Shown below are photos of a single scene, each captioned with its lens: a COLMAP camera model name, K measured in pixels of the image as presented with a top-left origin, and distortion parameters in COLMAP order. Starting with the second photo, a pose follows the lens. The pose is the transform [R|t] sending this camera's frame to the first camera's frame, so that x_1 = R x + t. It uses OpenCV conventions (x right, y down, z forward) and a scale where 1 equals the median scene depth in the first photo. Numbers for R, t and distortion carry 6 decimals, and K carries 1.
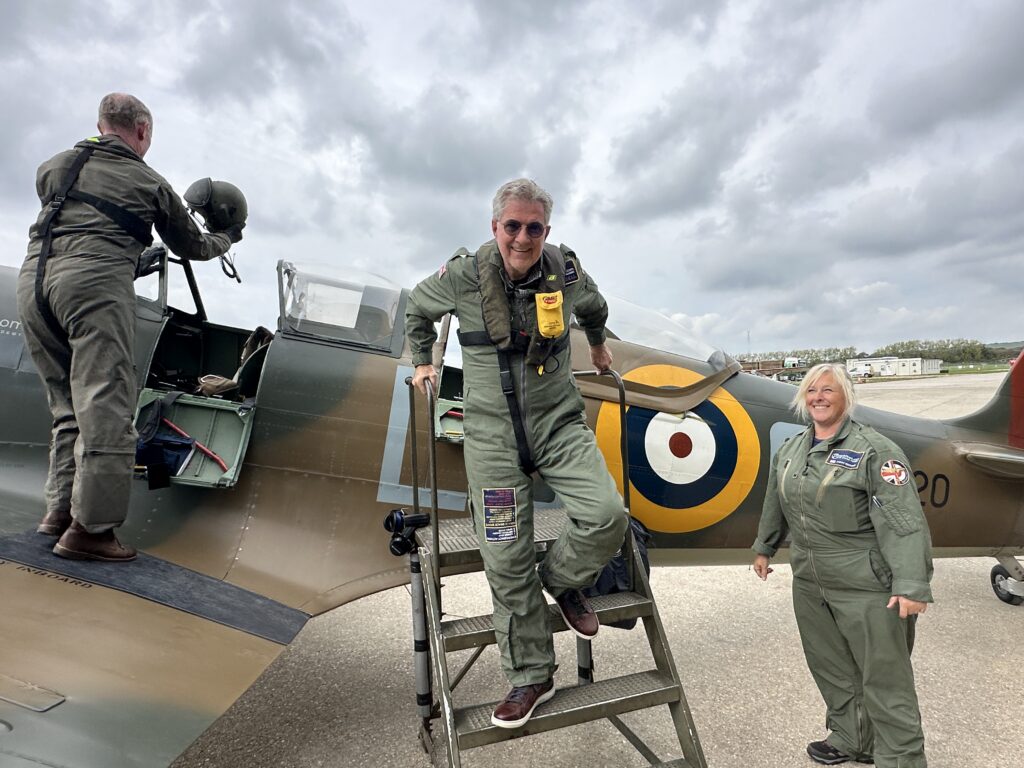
lens RADIAL K [[629.7, 0, 508.0], [0, 629.7, 386.4], [0, 0, 1]] dist [-0.008379, -0.000186]
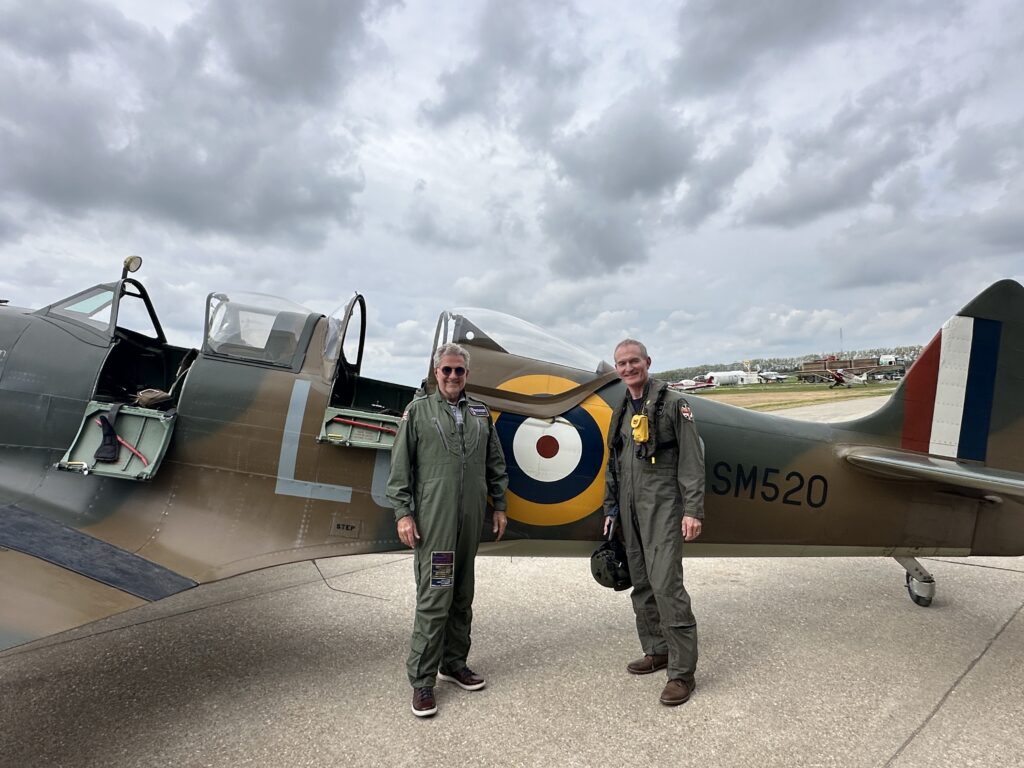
lens RADIAL K [[629.7, 0, 517.6], [0, 629.7, 388.3], [0, 0, 1]] dist [-0.008379, -0.000186]
pose [[0.990831, -0.011104, -0.134652, 0.373472], [0.011014, 0.999938, -0.001416, -0.009537], [0.134660, -0.000080, 0.990892, -0.112165]]
